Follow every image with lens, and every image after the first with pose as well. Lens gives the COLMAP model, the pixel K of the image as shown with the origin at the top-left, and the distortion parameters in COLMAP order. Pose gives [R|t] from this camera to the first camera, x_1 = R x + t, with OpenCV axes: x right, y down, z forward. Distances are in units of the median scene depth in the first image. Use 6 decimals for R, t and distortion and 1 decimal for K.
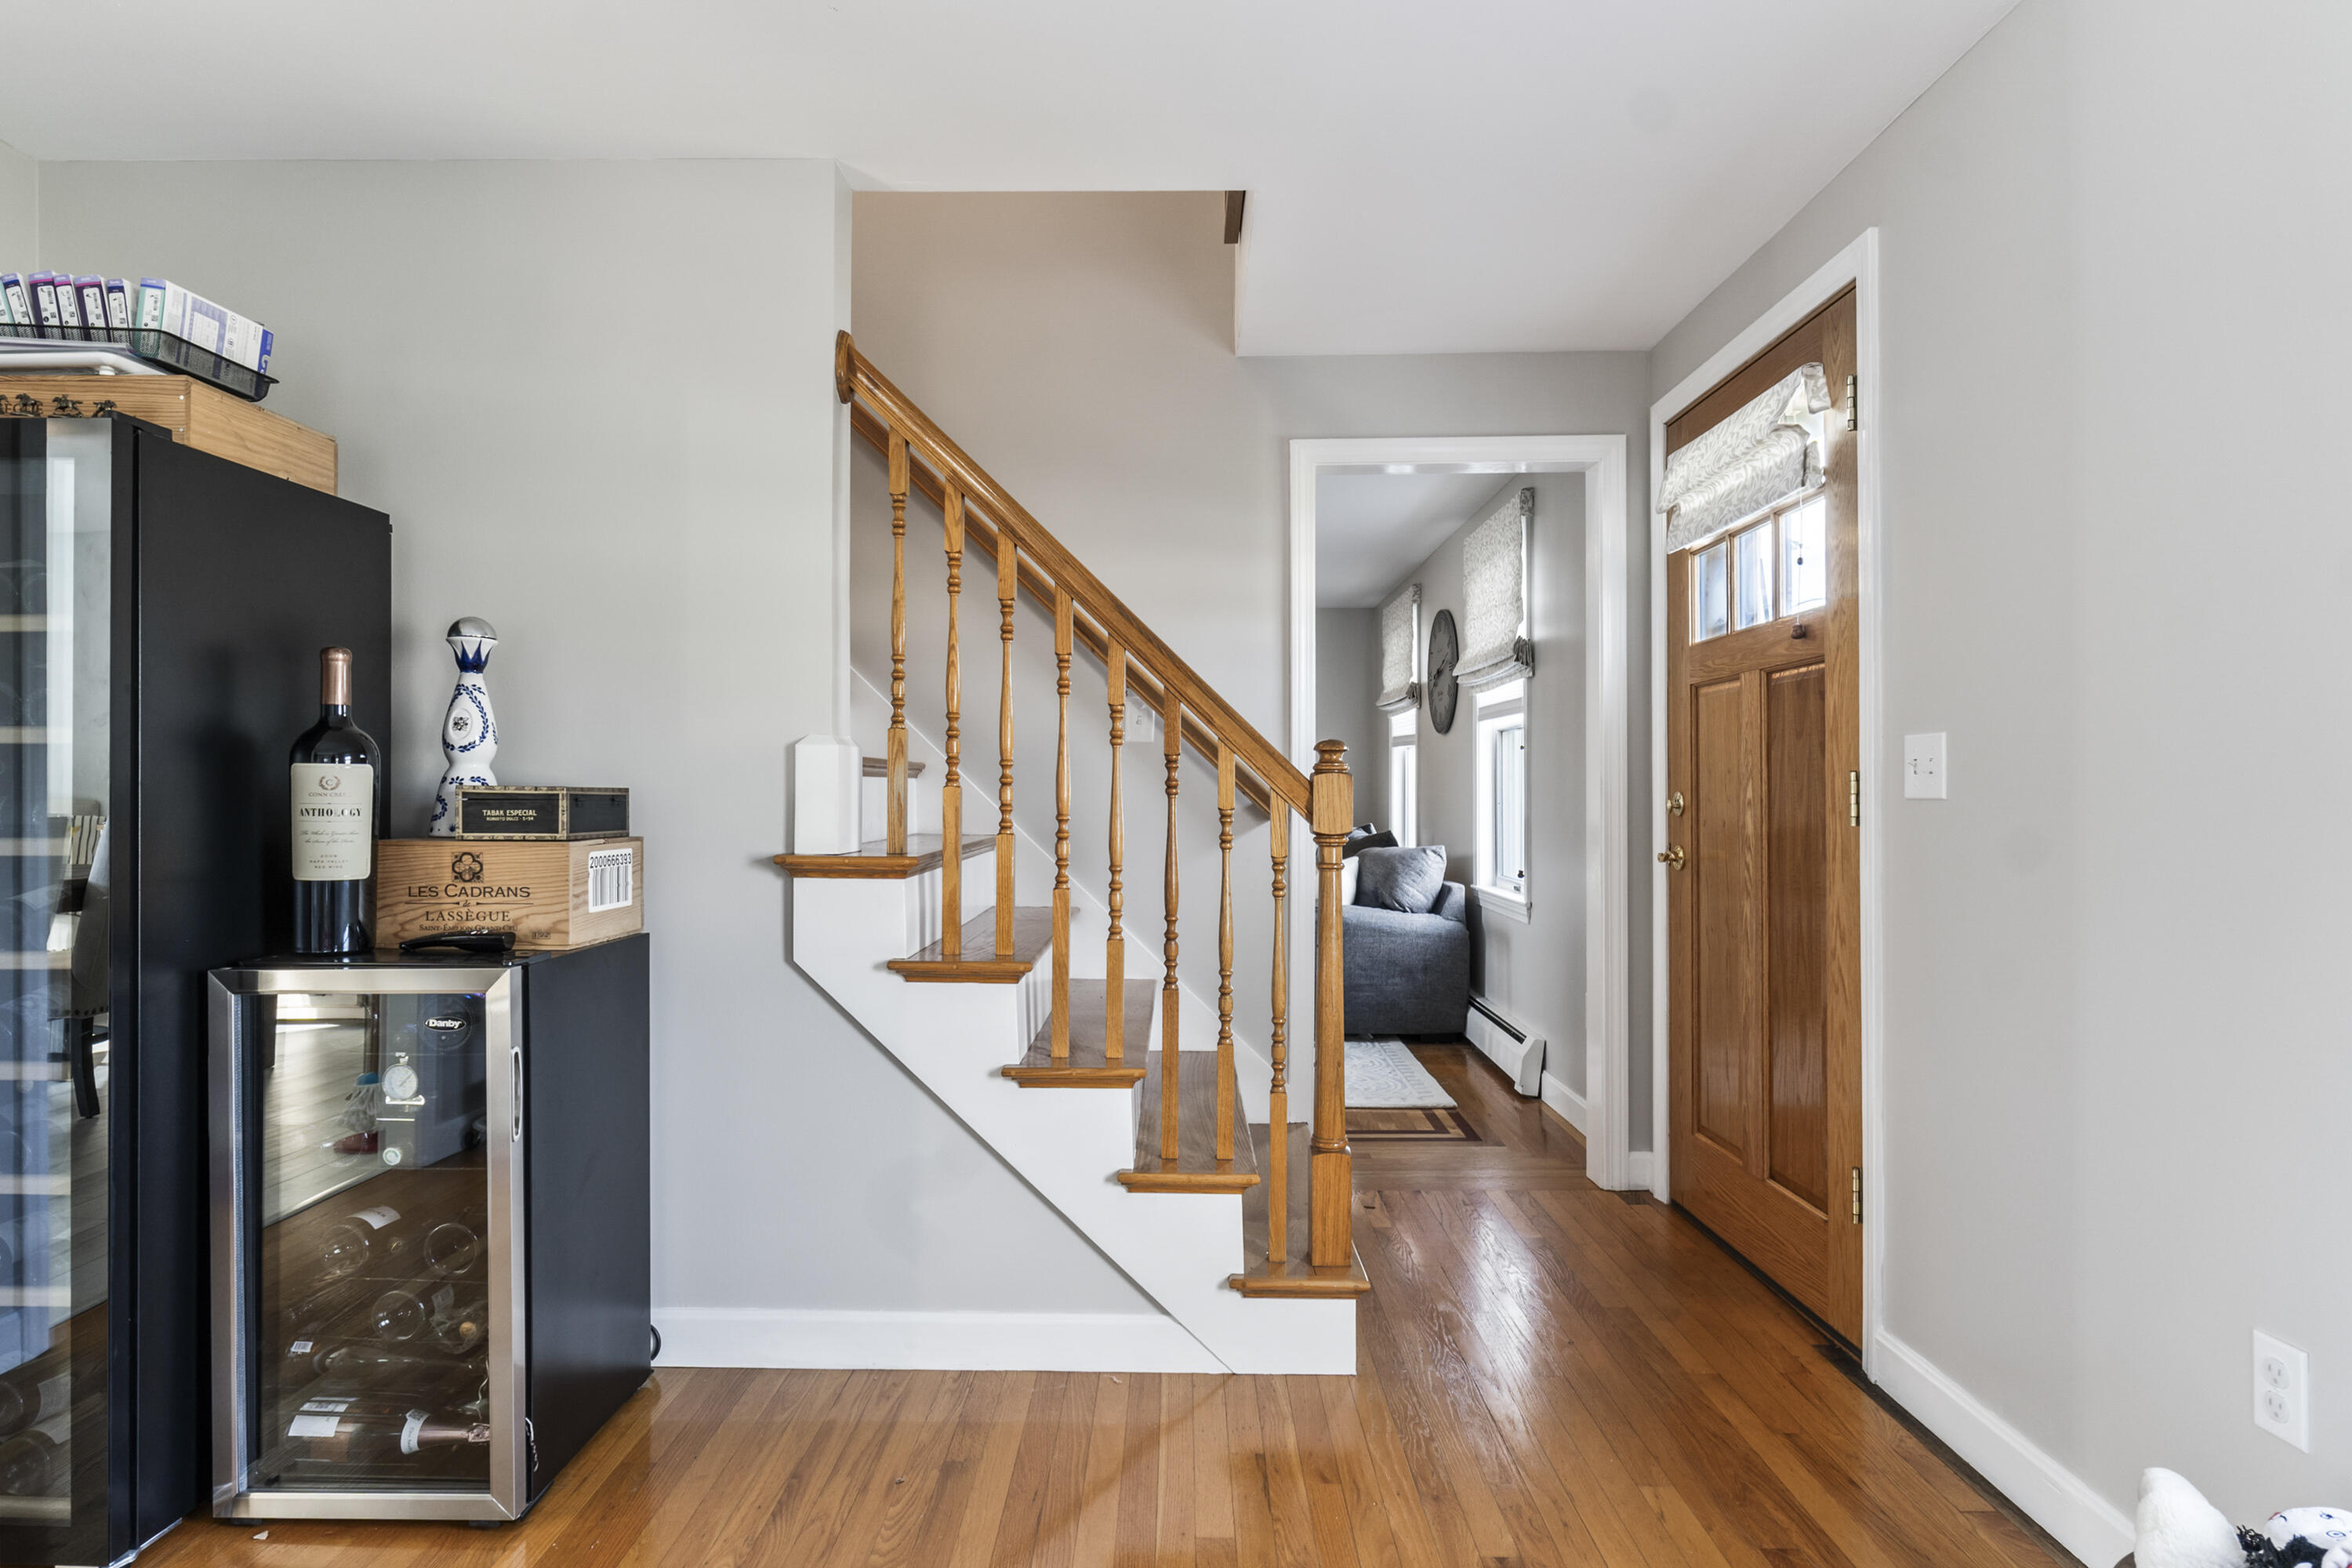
lens RADIAL K [[1323.1, 0, 1175.7], [0, 1323.1, 792.3], [0, 0, 1]] dist [0.000309, 0.000002]
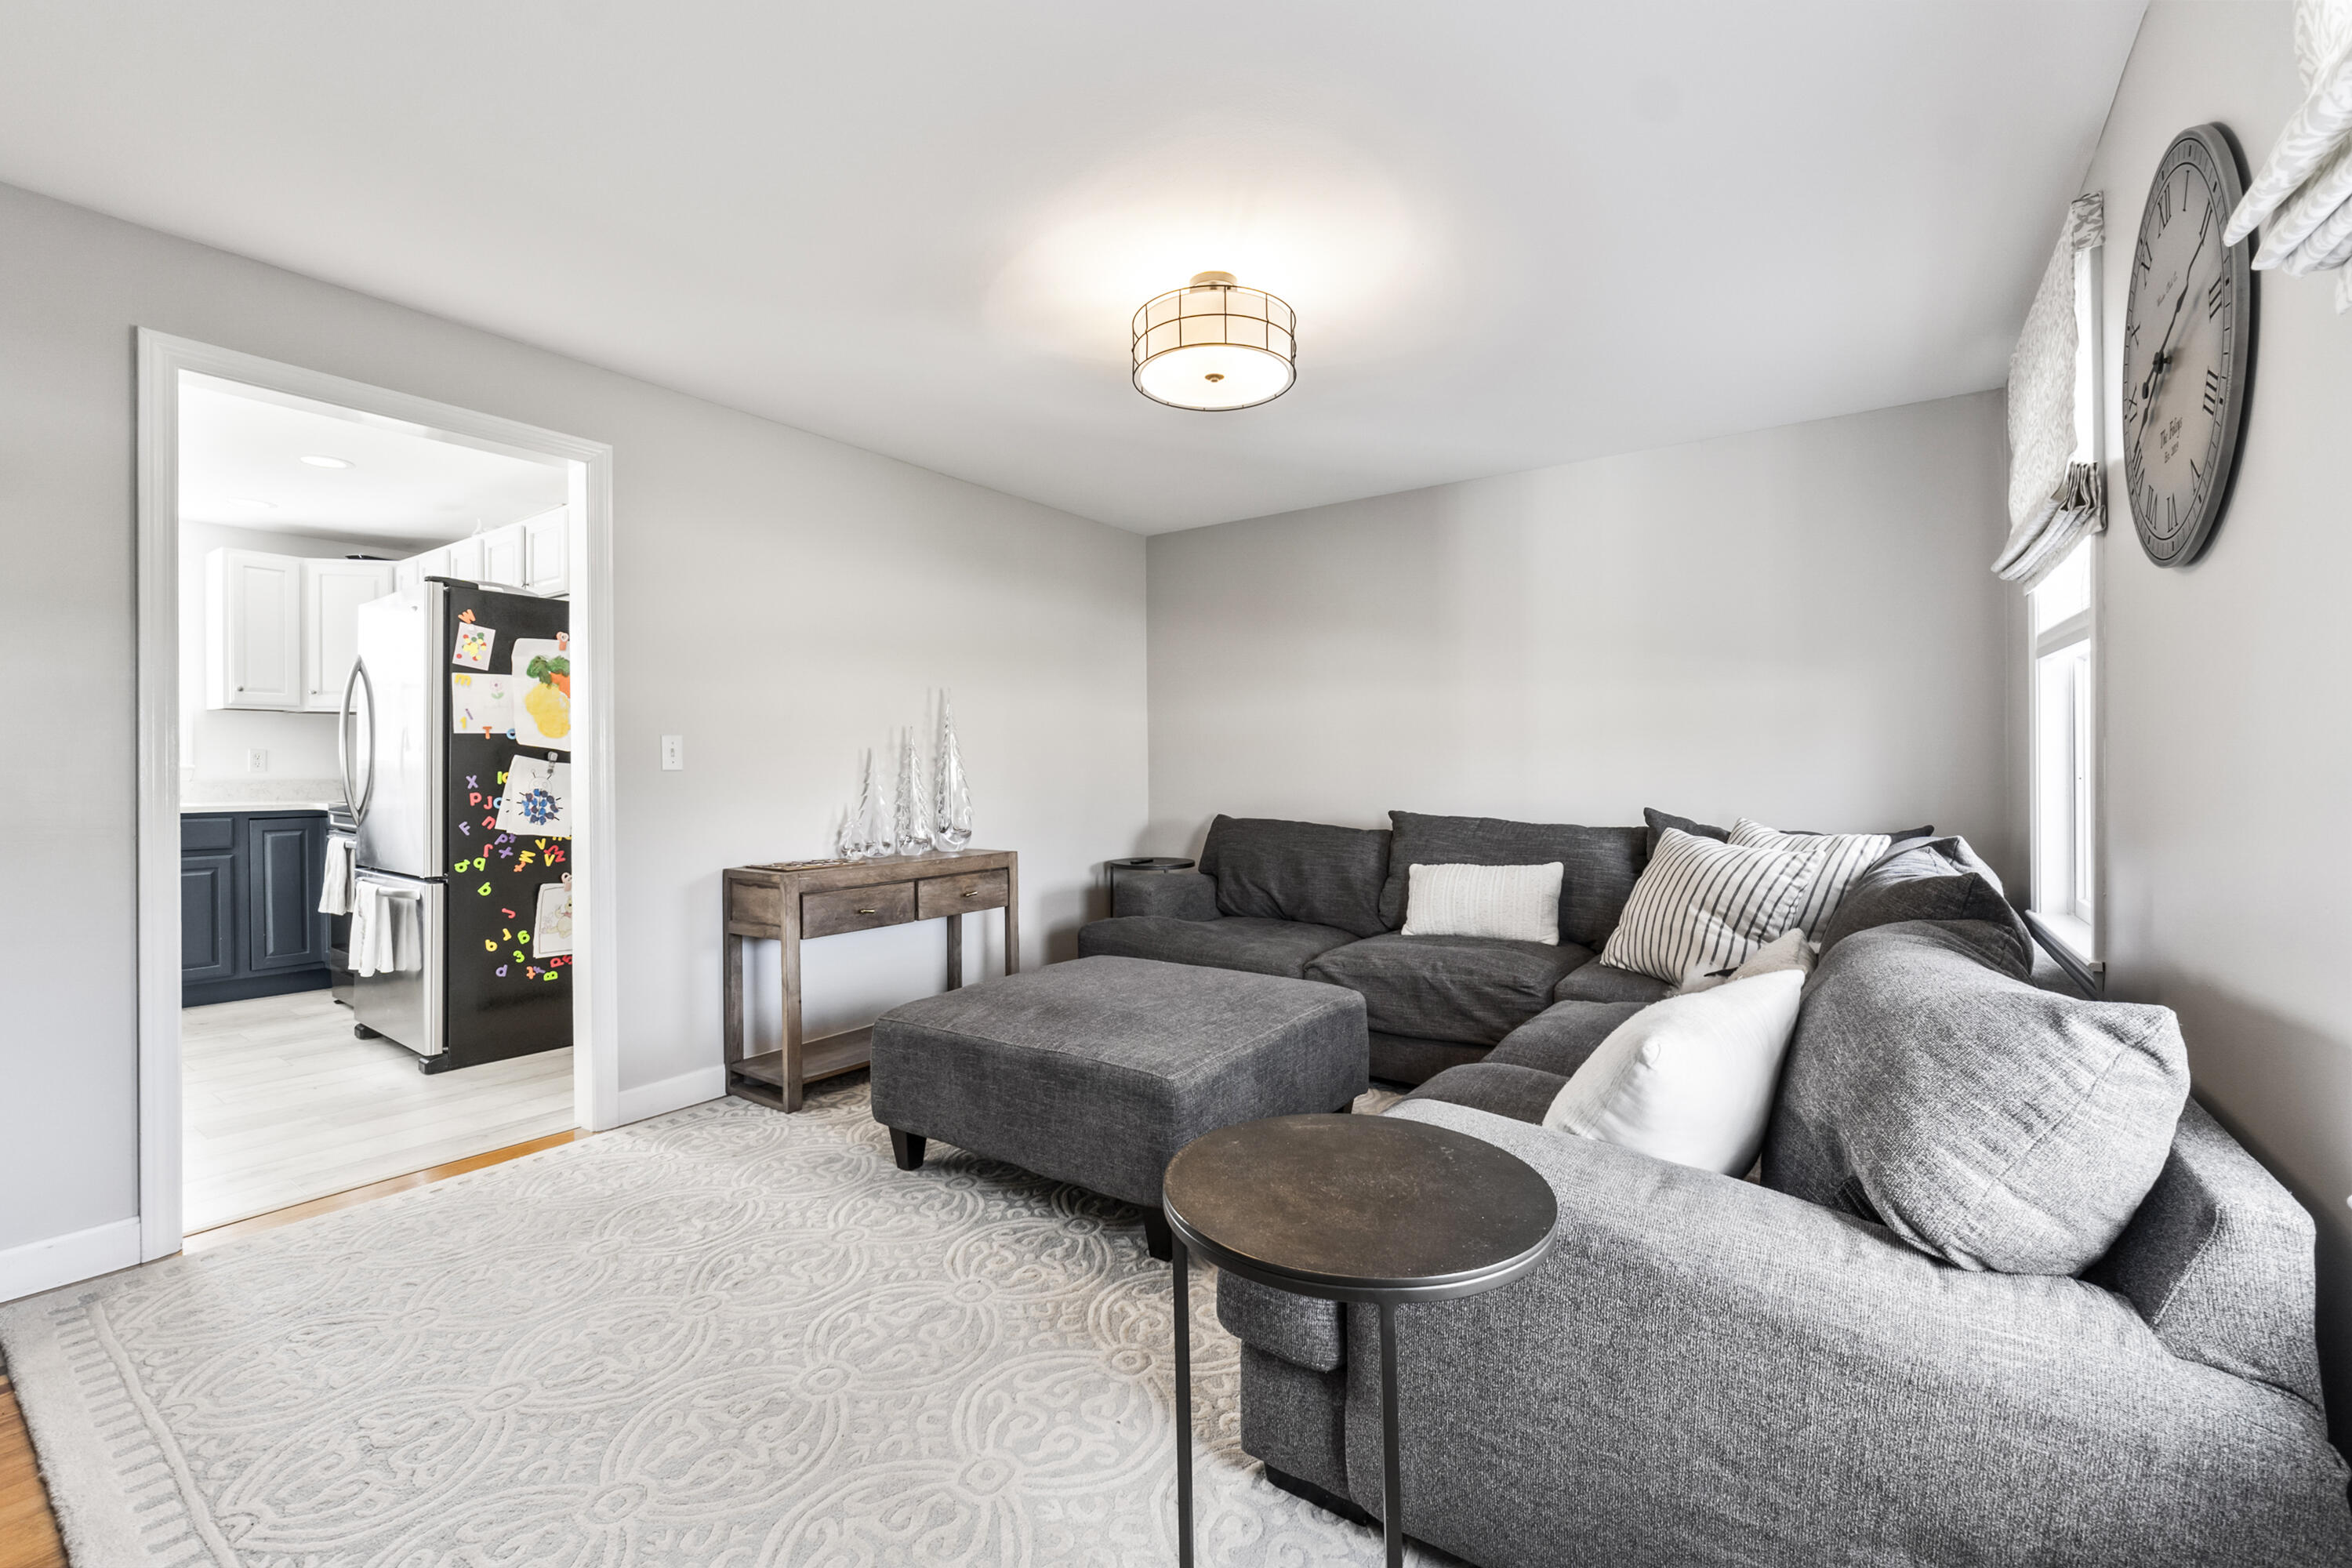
lens RADIAL K [[989.8, 0, 1169.1], [0, 989.8, 774.0], [0, 0, 1]] dist [-0.012625, -0.000047]
pose [[0.808823, -0.009936, -0.587969, 0.159779], [0.016213, 0.999854, 0.005407, -0.003438], [0.587829, -0.013906, 0.808865, 0.751941]]
